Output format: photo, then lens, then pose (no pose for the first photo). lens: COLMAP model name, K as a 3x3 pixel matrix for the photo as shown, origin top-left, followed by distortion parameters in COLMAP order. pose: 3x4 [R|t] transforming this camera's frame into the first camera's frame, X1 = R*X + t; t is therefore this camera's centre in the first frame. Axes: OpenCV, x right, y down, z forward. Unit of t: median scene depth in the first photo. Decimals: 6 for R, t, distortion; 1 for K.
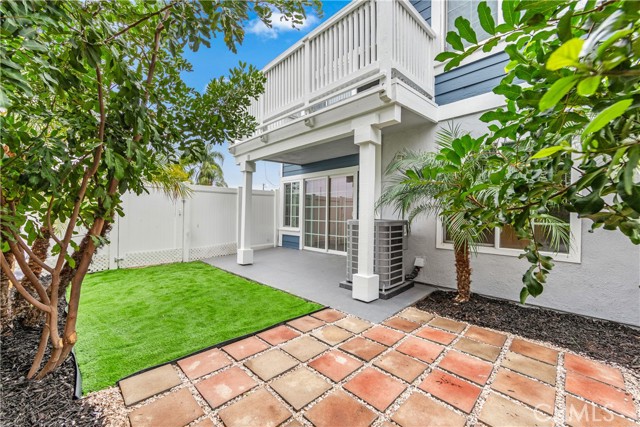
lens RADIAL K [[254.8, 0, 326.3], [0, 254.8, 203.4], [0, 0, 1]] dist [-0.002394, -0.000255]
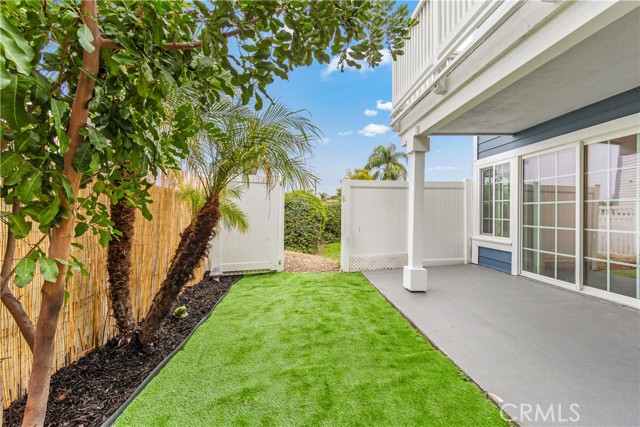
lens RADIAL K [[252.7, 0, 319.6], [0, 252.7, 211.1], [0, 0, 1]] dist [-0.001095, -0.000109]
pose [[0.746241, -0.005545, -0.665653, -0.046252], [0.024808, 0.999502, 0.019485, 0.008642], [0.665214, -0.031054, 0.746007, 0.257185]]
